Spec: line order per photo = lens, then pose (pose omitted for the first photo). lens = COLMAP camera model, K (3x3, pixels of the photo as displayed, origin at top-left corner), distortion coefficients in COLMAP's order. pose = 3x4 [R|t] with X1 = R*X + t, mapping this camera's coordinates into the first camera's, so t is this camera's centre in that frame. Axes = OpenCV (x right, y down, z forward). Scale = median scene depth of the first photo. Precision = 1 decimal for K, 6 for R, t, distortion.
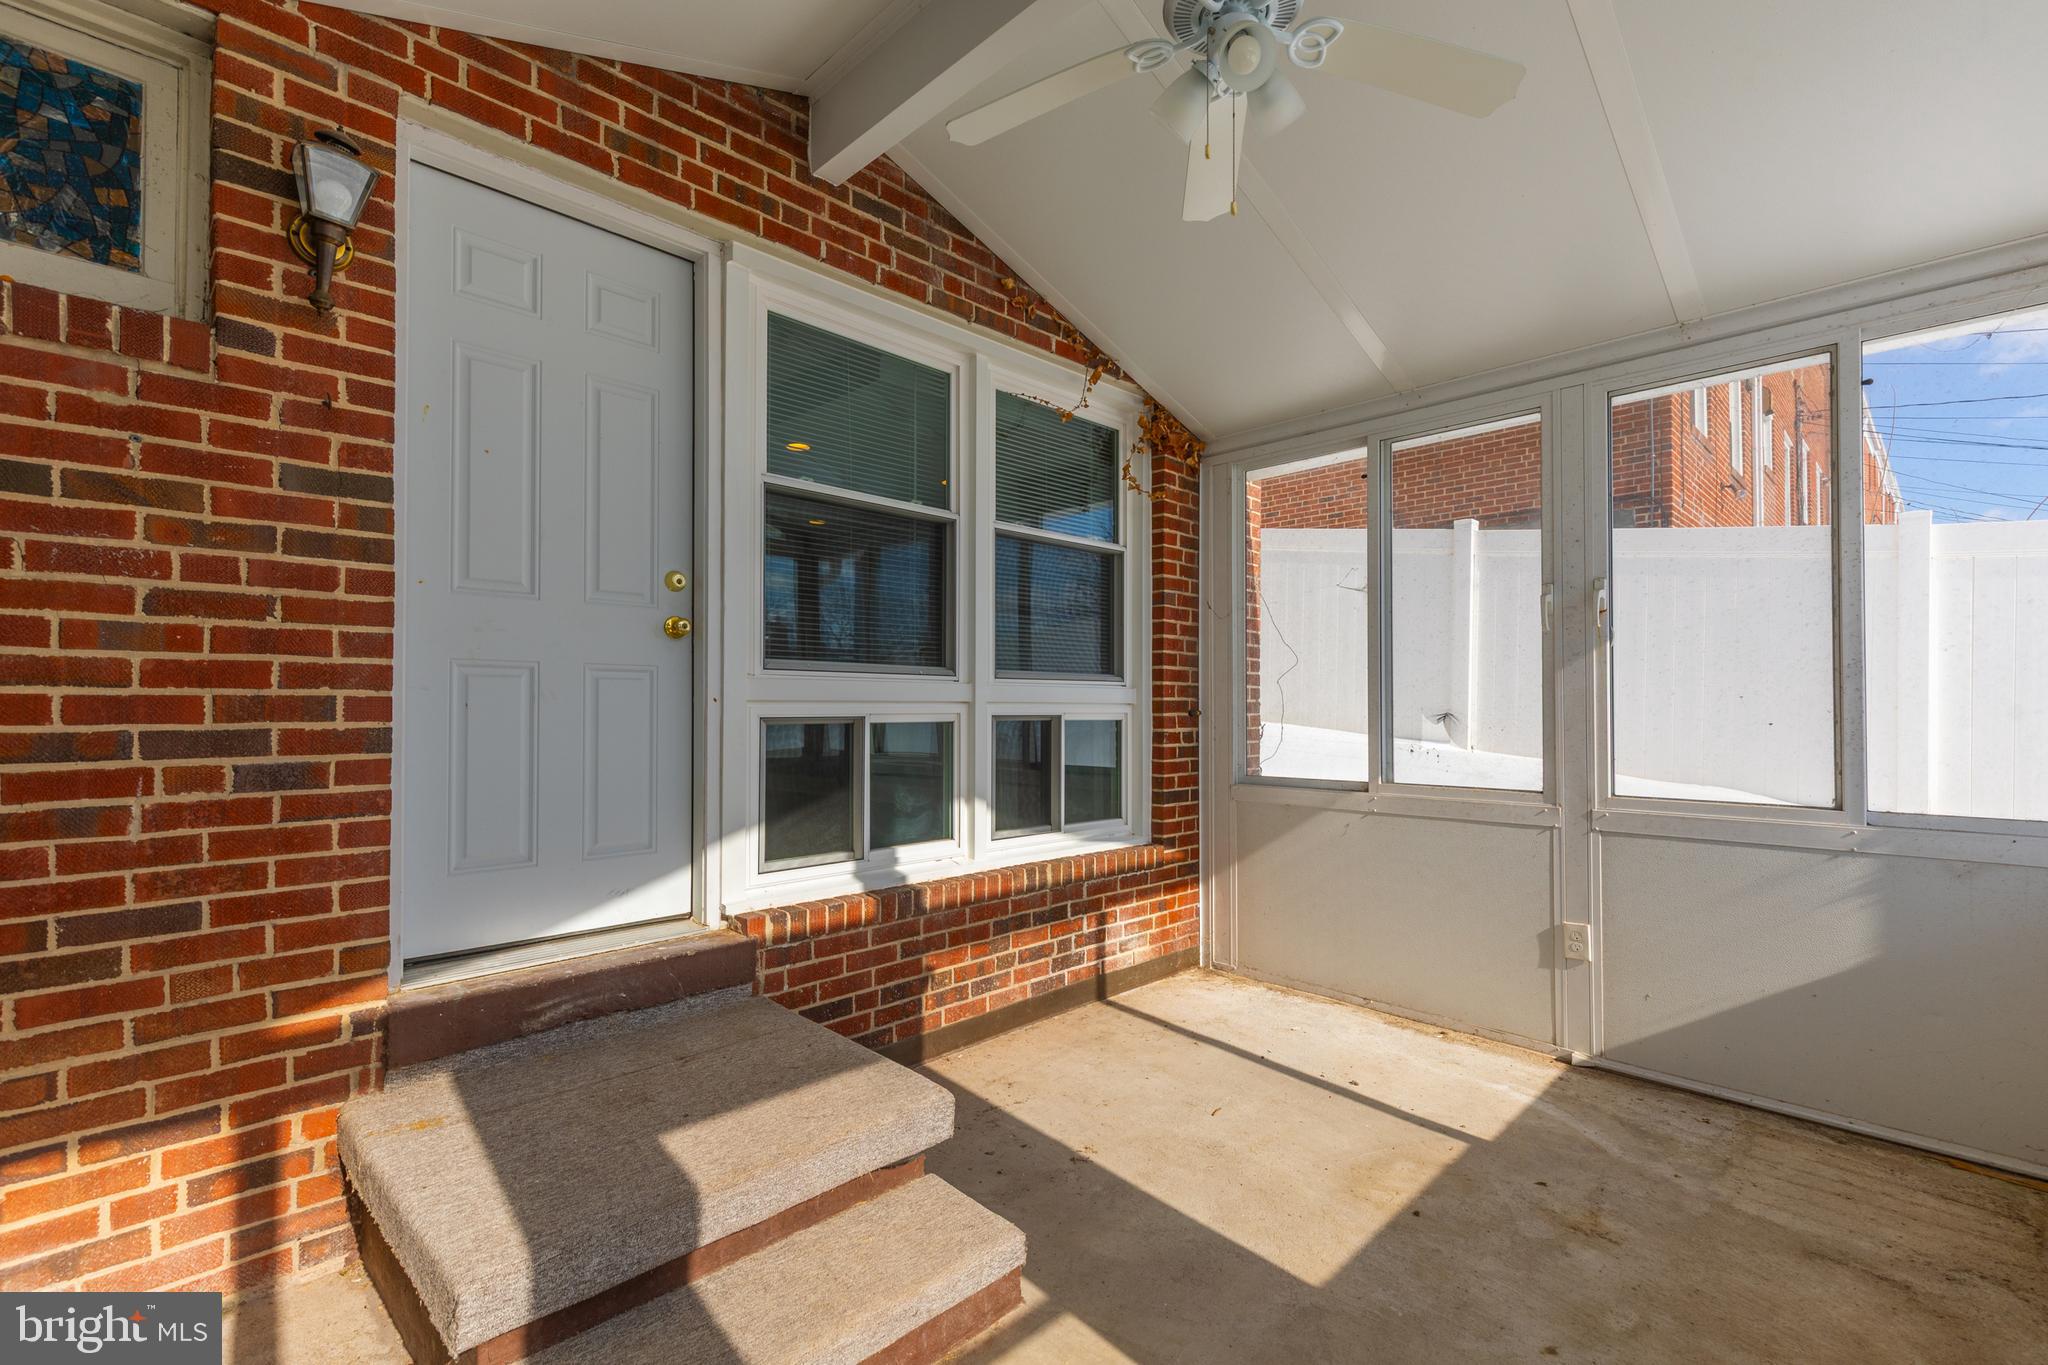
lens RADIAL K [[920.0, 0, 1038.0], [0, 920.0, 692.3], [0, 0, 1]] dist [0.010802, -0.000640]
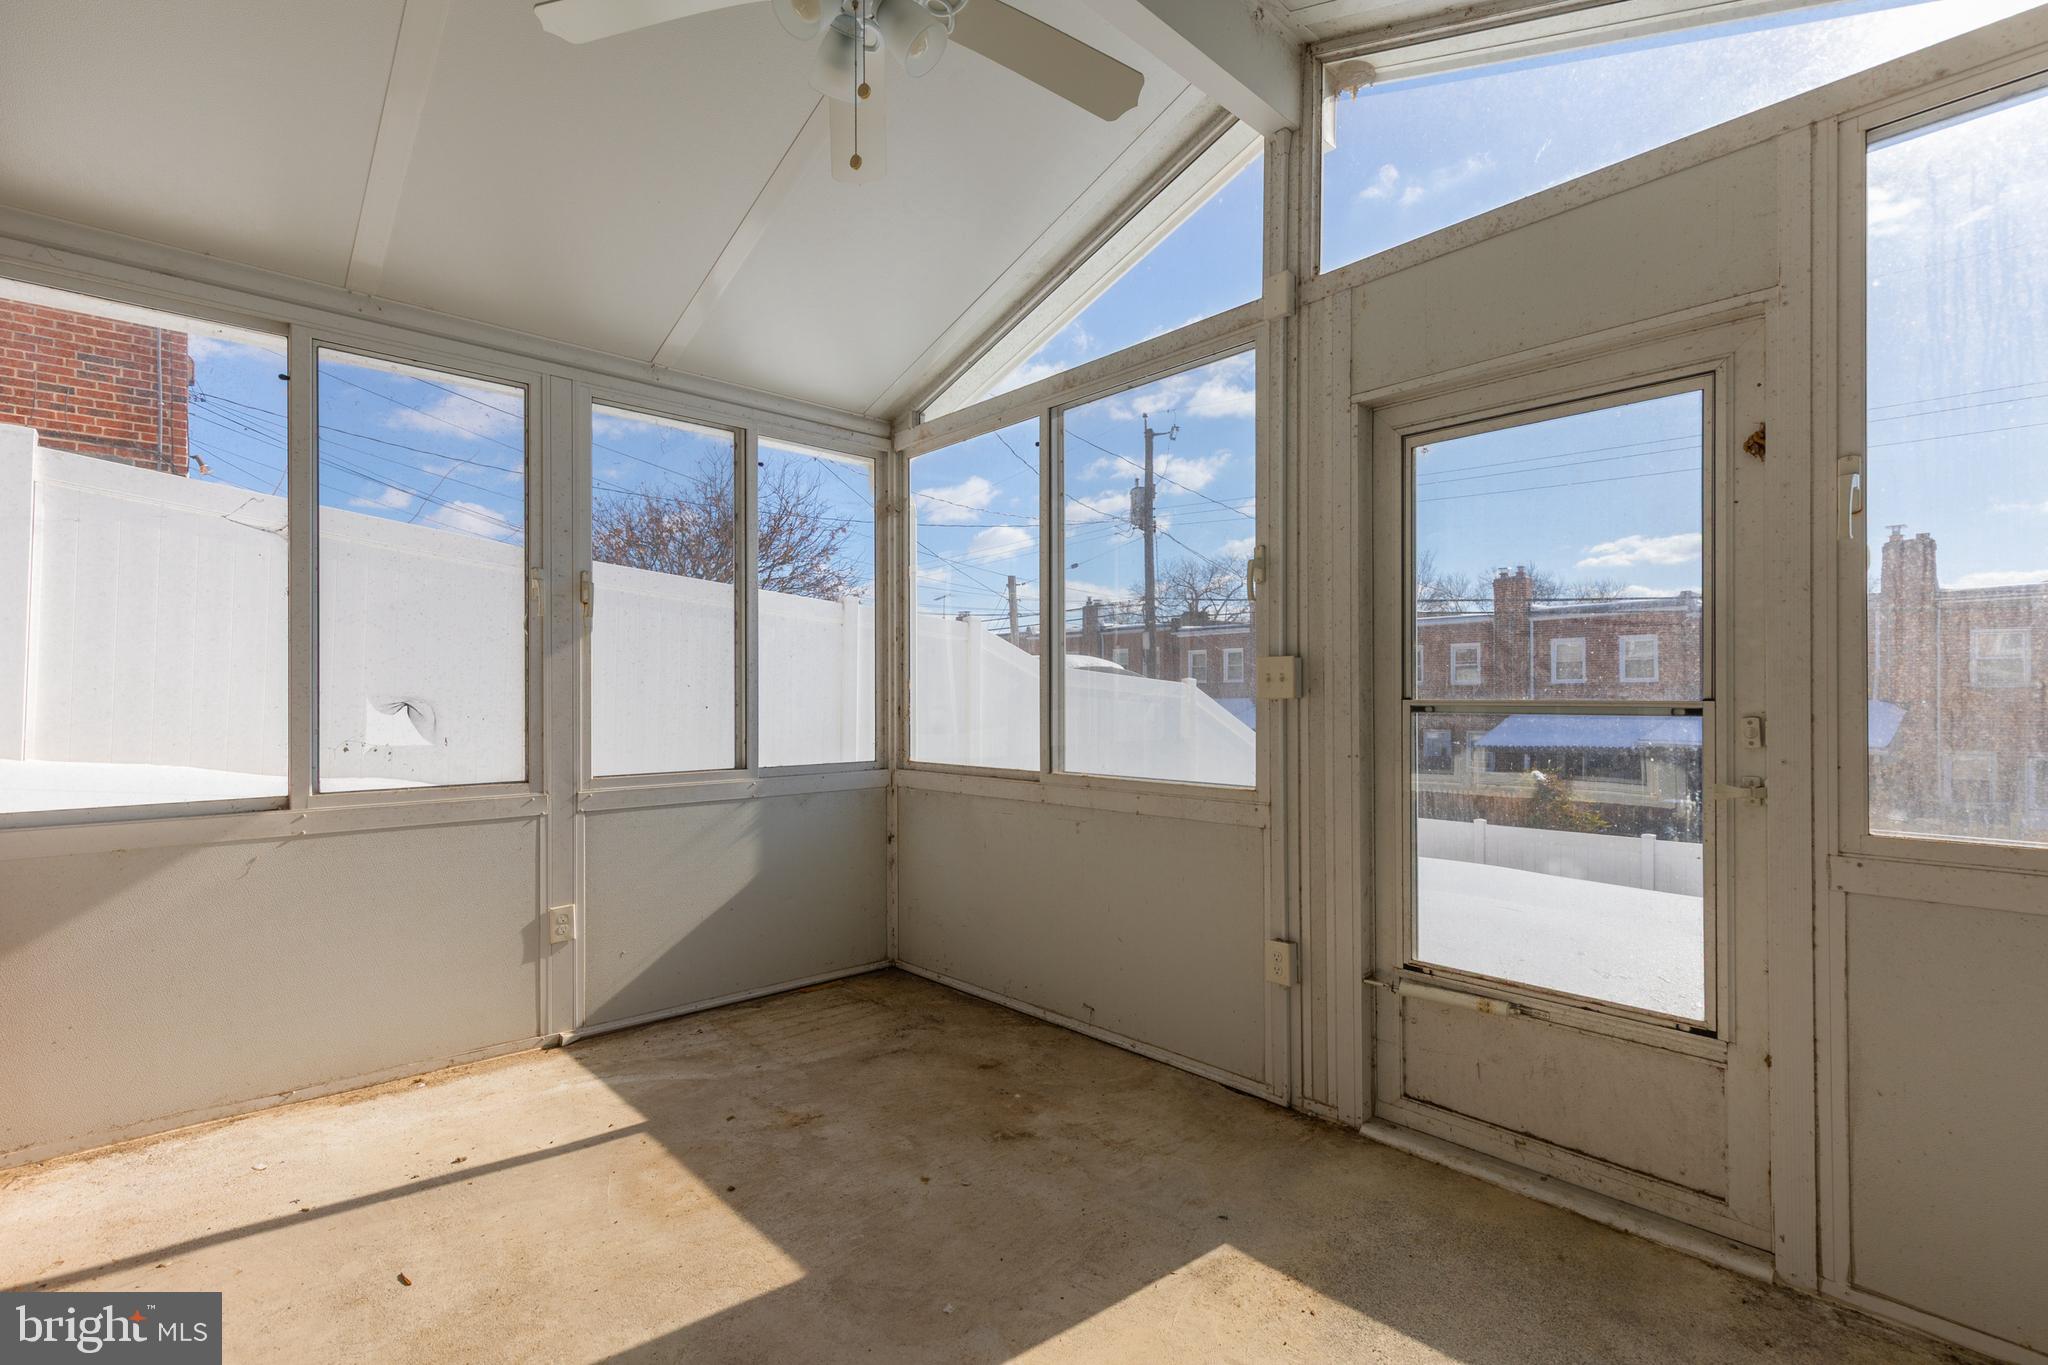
lens RADIAL K [[920.0, 0, 1037.4], [0, 920.0, 690.9], [0, 0, 1]] dist [0.010802, -0.000640]
pose [[0.040690, 0.010062, 0.999121, -0.441681], [-0.012528, 0.999876, -0.009559, 0.016954], [-0.999093, -0.012128, 0.040811, 0.467711]]
